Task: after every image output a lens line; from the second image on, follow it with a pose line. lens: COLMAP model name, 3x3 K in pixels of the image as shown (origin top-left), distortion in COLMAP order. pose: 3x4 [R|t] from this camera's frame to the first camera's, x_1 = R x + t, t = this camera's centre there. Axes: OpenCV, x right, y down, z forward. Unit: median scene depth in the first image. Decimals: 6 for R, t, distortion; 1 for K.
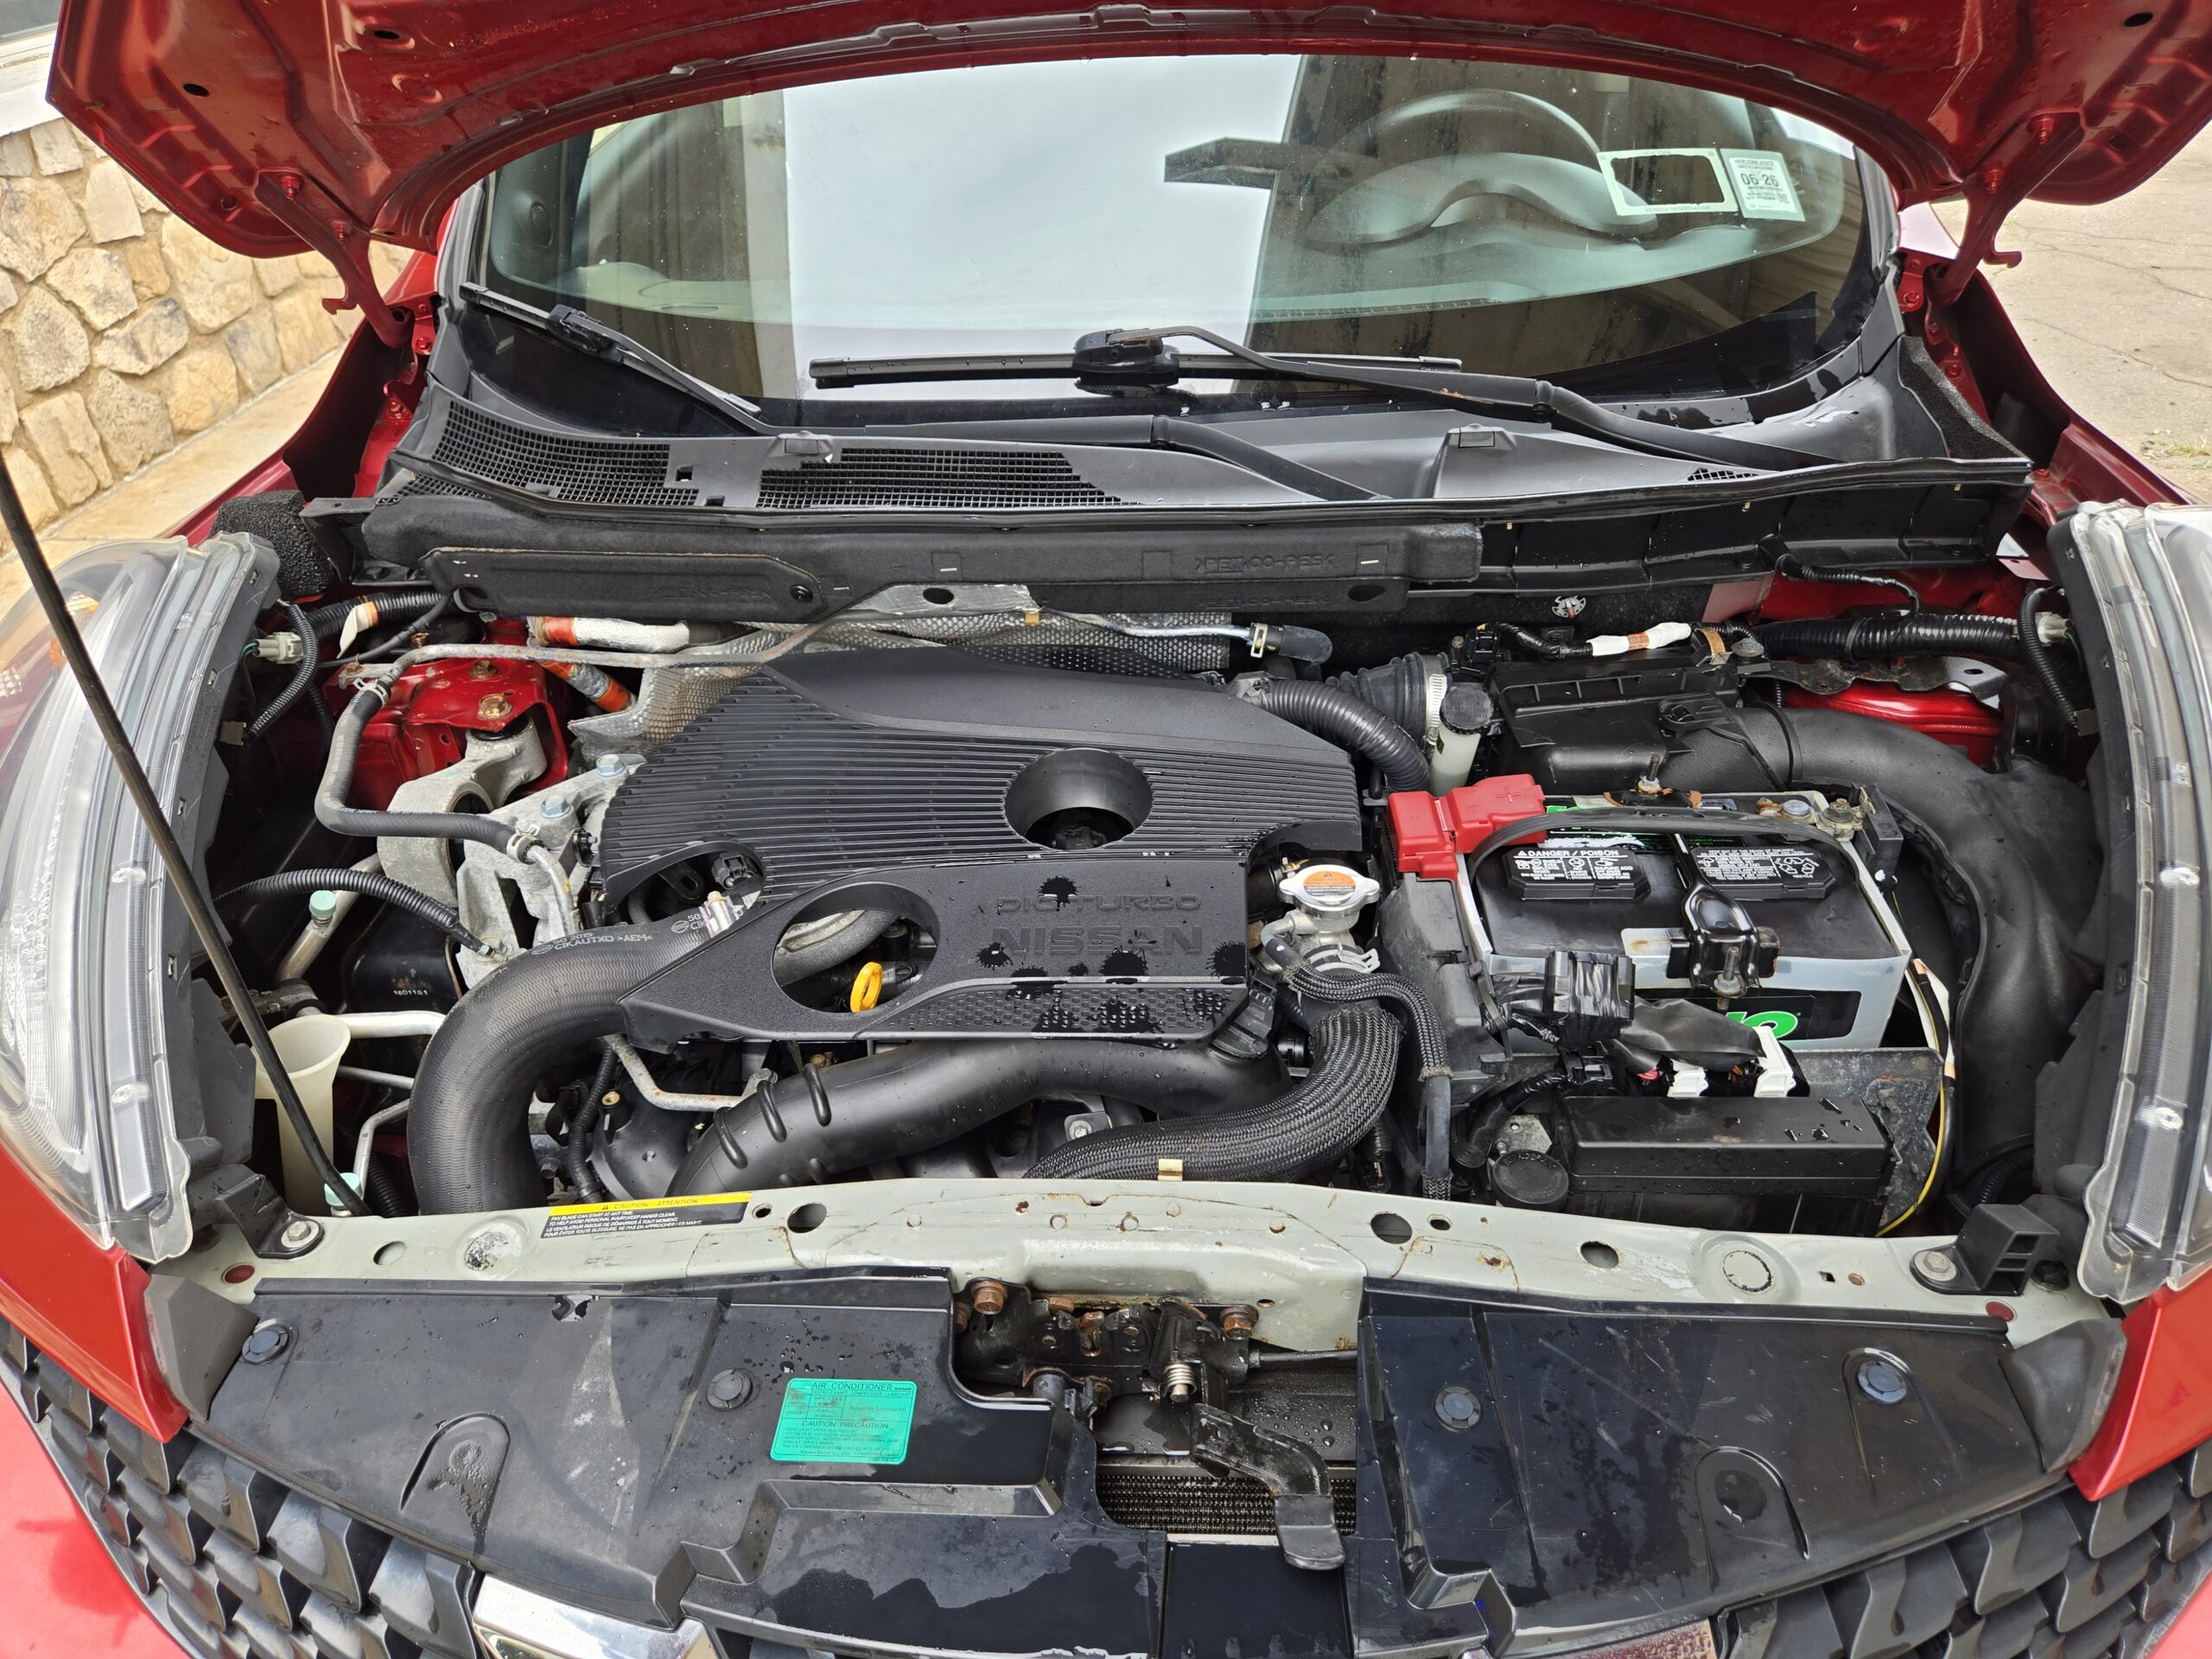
lens RADIAL K [[1495.0, 0, 1095.3], [0, 1495.0, 826.7], [0, 0, 1]] dist [0.066346, -0.059387]
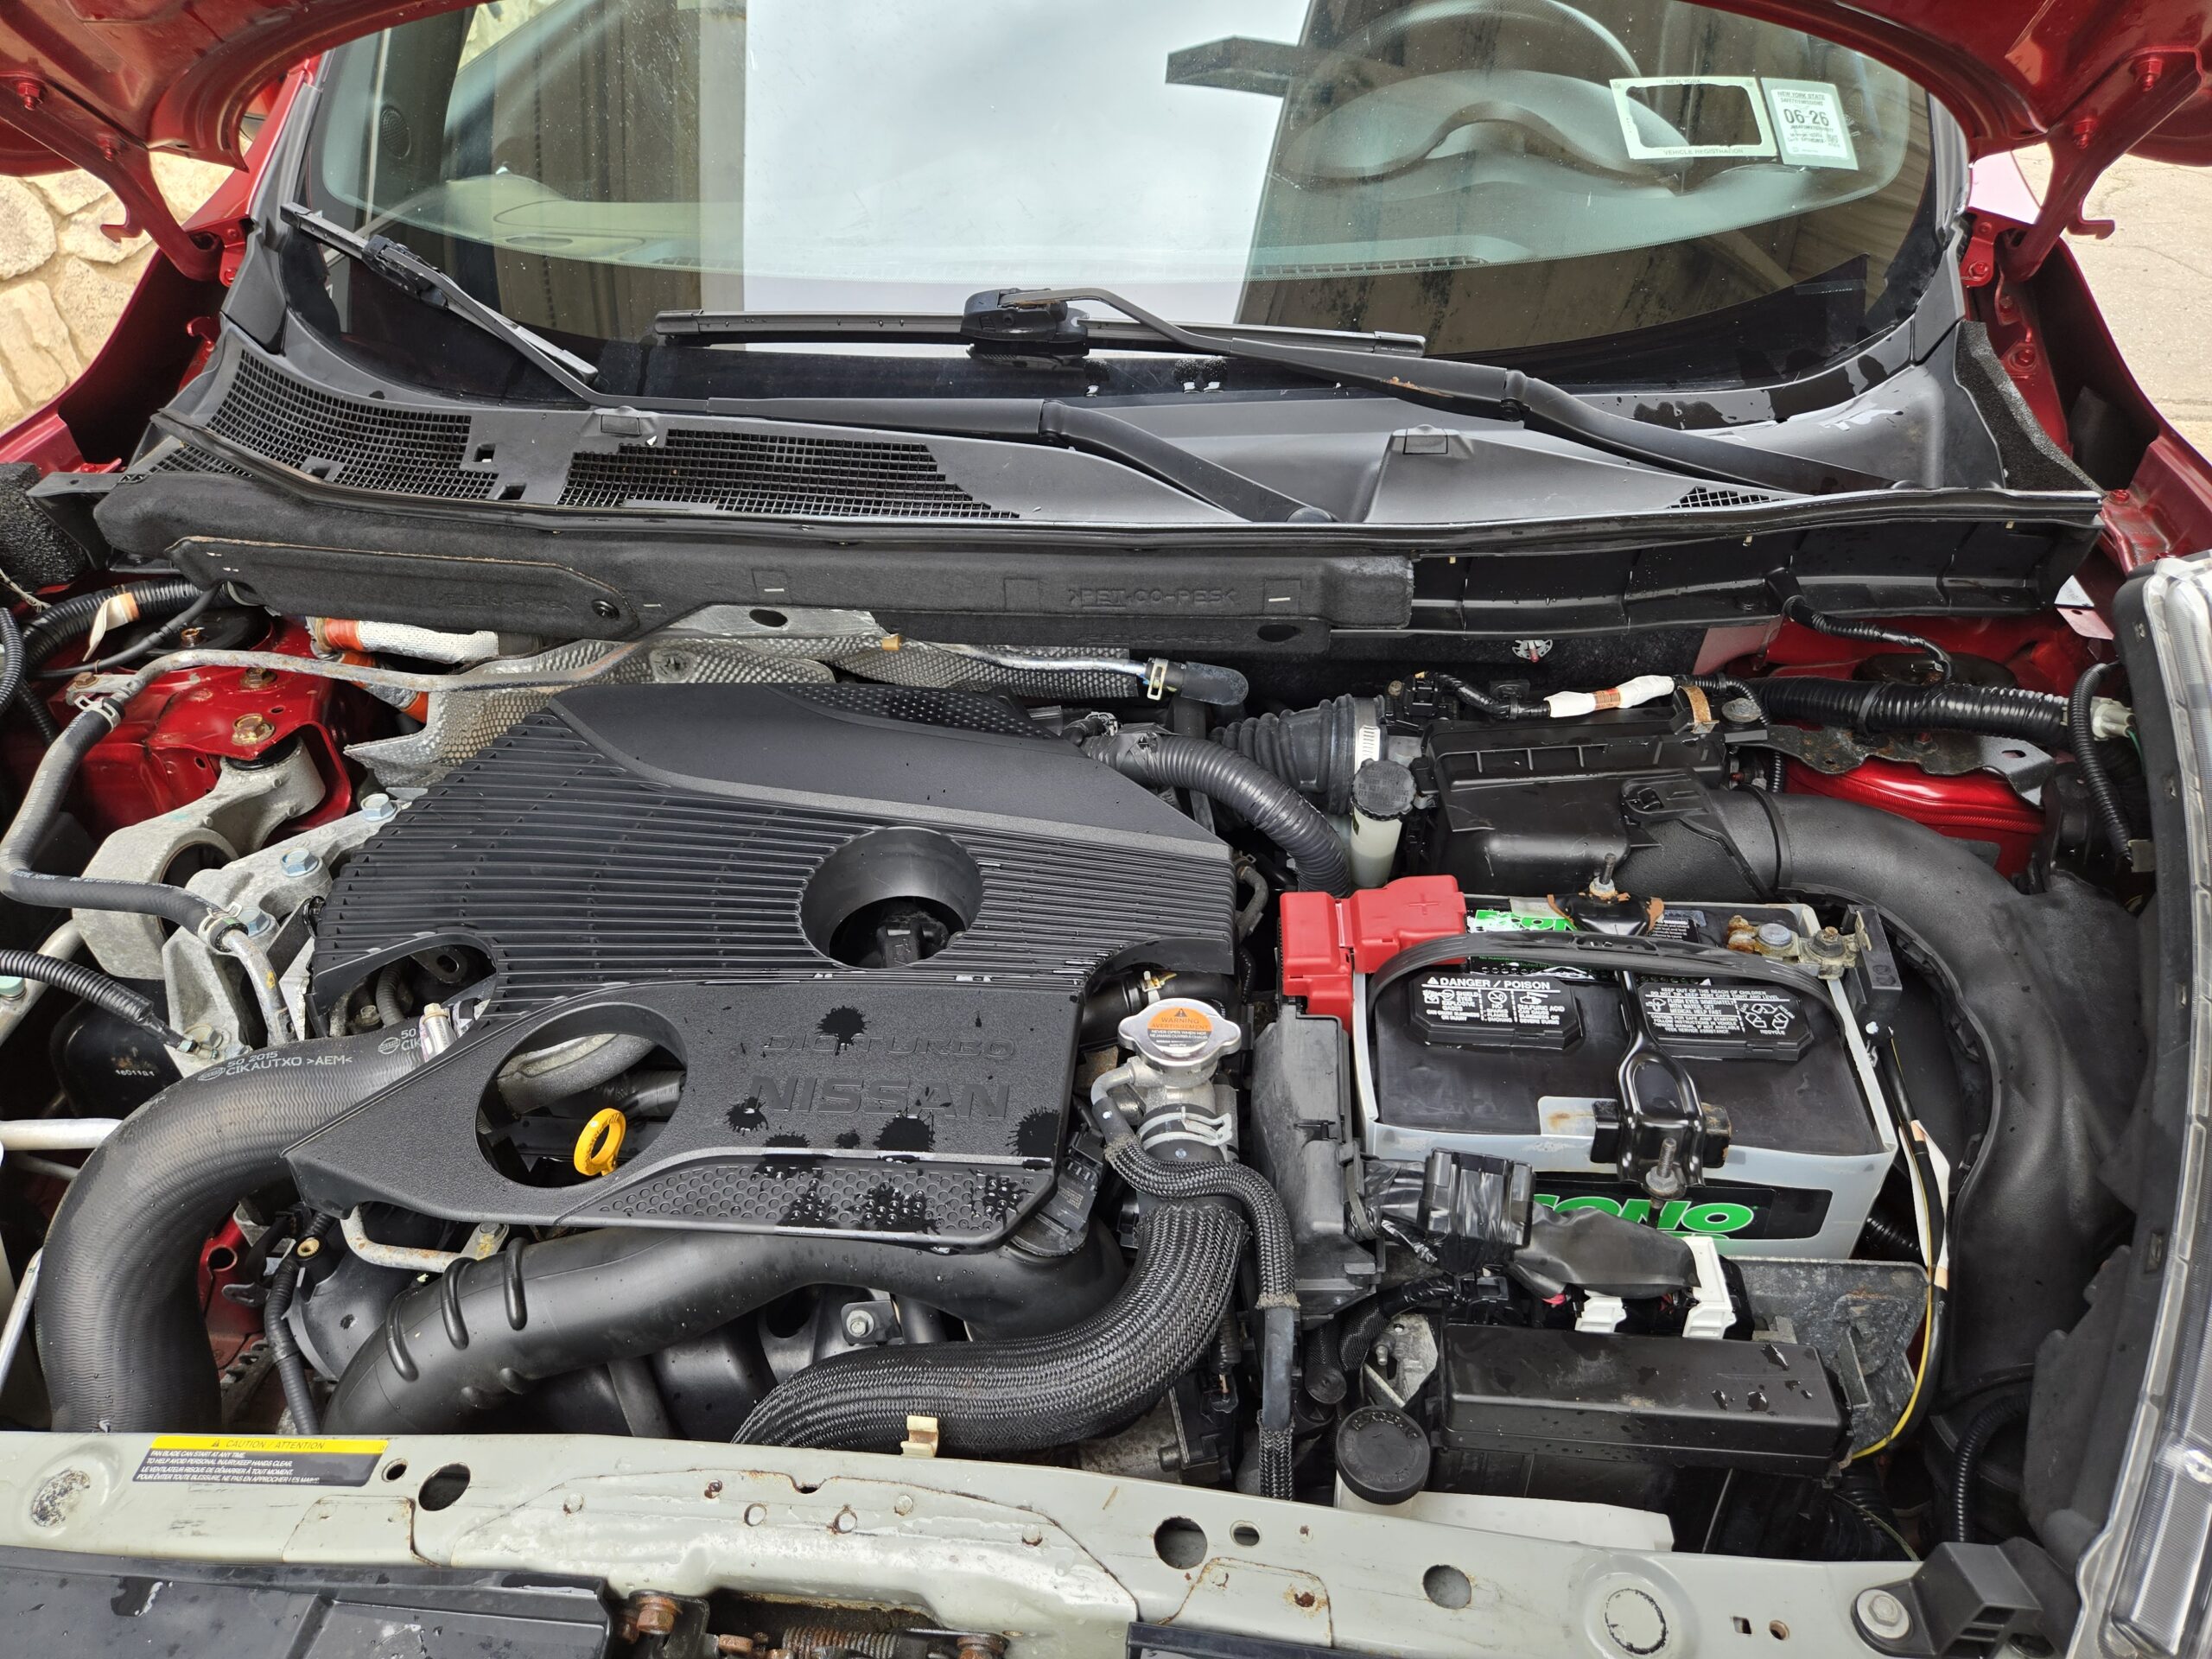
lens RADIAL K [[1495.0, 0, 1128.0], [0, 1495.0, 822.8], [0, 0, 1]] dist [0.066346, -0.059387]
pose [[0.999275, 0.031585, -0.021262, 0.118014], [-0.030162, 0.997479, 0.064231, -0.101789], [0.023237, -0.063544, 0.997709, 0.167598]]
